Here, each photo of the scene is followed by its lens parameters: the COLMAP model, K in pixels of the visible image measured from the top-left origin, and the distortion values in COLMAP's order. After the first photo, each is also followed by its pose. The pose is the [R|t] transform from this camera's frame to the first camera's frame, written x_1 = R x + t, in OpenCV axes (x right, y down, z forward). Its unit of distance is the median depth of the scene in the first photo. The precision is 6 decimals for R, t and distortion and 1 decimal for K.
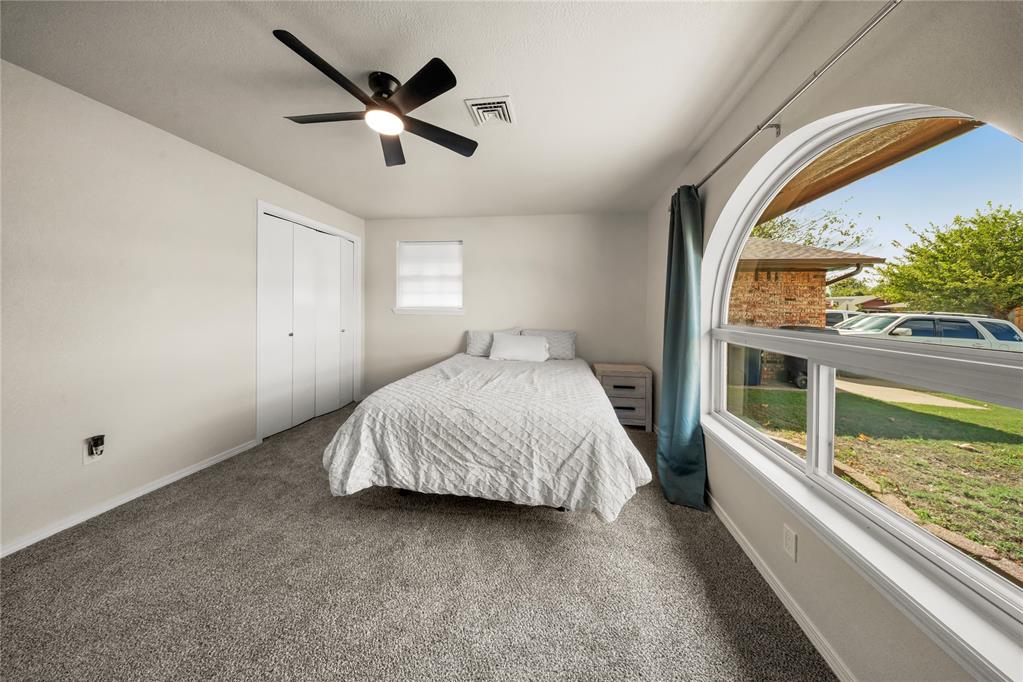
lens RADIAL K [[298.2, 0, 515.0], [0, 298.2, 314.5], [0, 0, 1]] dist [0.000425, 0.000005]
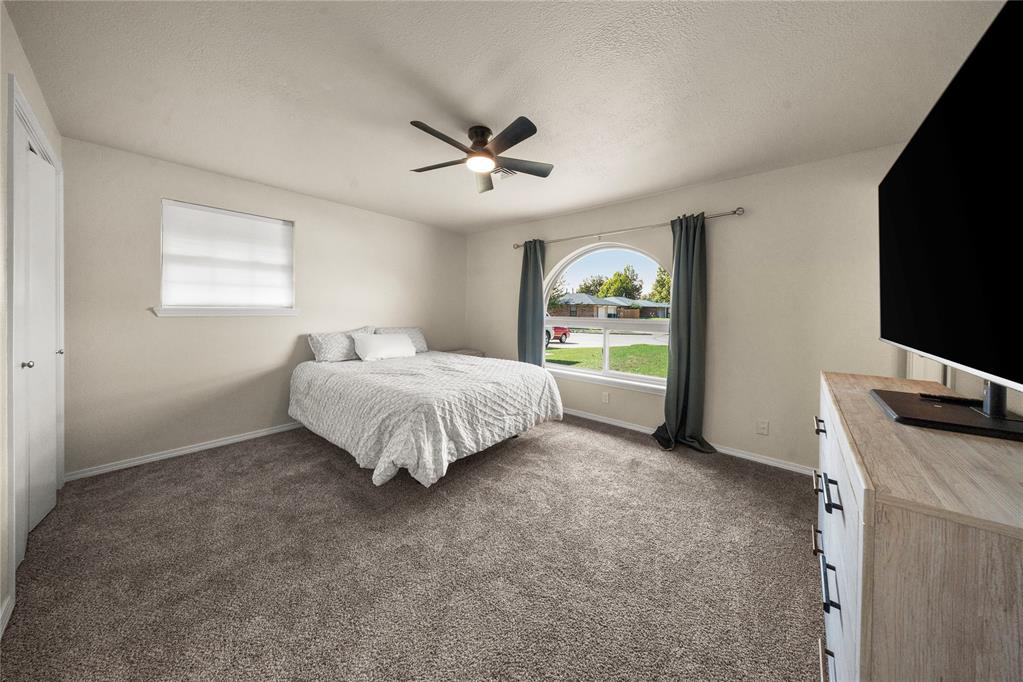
lens RADIAL K [[298.2, 0, 515.0], [0, 298.2, 314.5], [0, 0, 1]] dist [0.000425, 0.000005]
pose [[0.556489, -0.020075, 0.830612, -1.292030], [0.009062, 0.999795, 0.018092, -0.024152], [-0.830806, -0.002541, 0.556557, 0.147440]]
